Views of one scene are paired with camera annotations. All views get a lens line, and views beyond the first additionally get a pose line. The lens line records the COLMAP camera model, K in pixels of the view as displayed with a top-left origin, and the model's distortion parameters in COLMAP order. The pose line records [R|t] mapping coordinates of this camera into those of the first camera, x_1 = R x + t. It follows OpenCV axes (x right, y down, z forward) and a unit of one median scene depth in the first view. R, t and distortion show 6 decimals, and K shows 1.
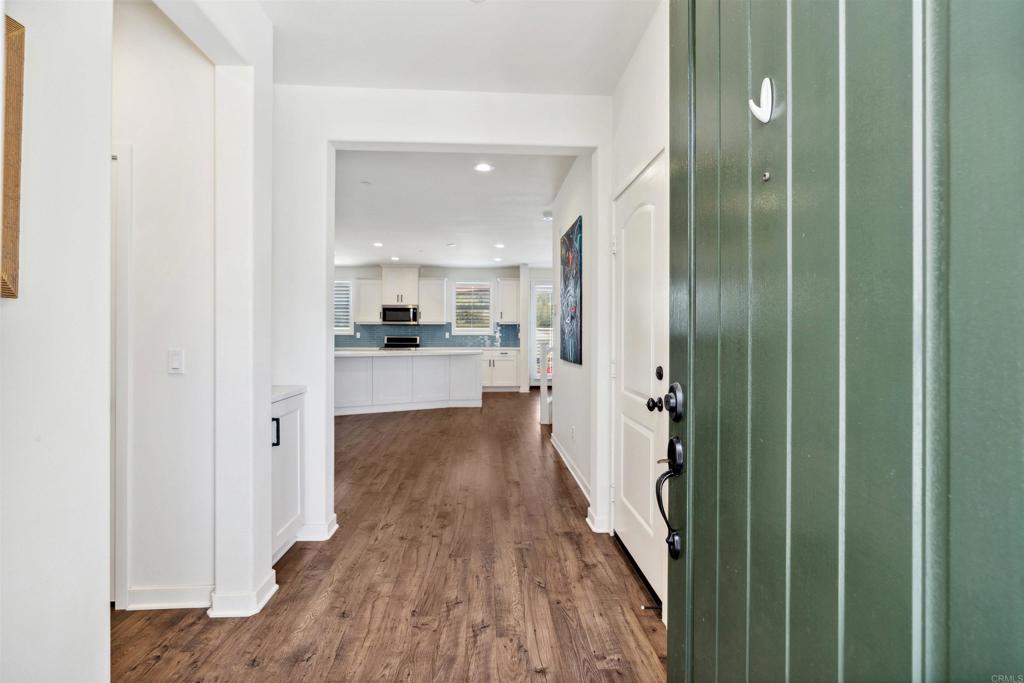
lens RADIAL K [[471.8, 0, 517.3], [0, 471.8, 337.0], [0, 0, 1]] dist [-0.015031, 0.000164]
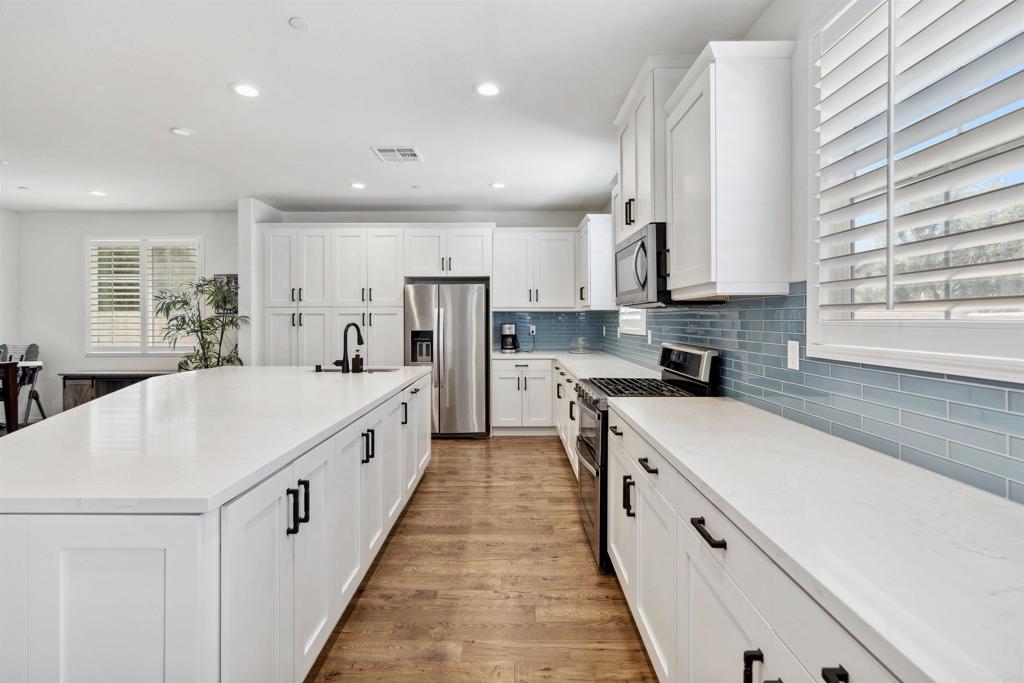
lens RADIAL K [[471.8, 0, 510.7], [0, 471.8, 322.2], [0, 0, 1]] dist [-0.015031, 0.000164]
pose [[-0.056171, 0.005751, -0.998405, 0.034833], [-0.000672, 0.999983, 0.005798, -0.017170], [0.998421, 0.000997, -0.056166, 0.932406]]
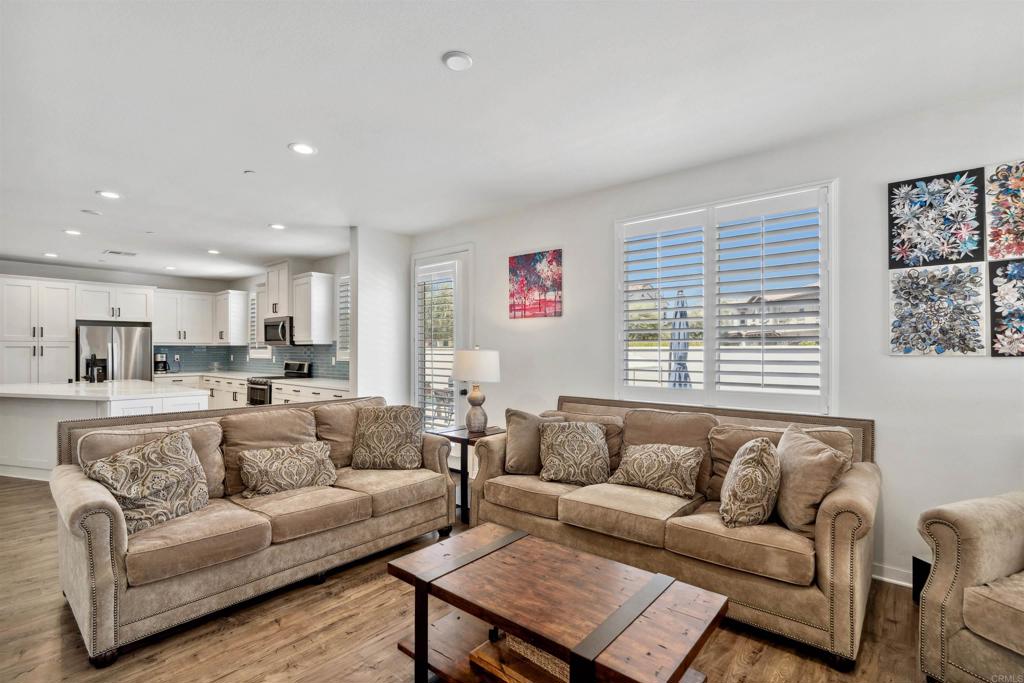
lens RADIAL K [[471.8, 0, 515.8], [0, 471.8, 348.1], [0, 0, 1]] dist [-0.015031, 0.000164]
pose [[0.734354, -0.002552, -0.678761, 0.484557], [-0.000889, 0.999988, -0.004722, -0.018839], [0.678766, 0.004071, 0.734344, 0.719271]]
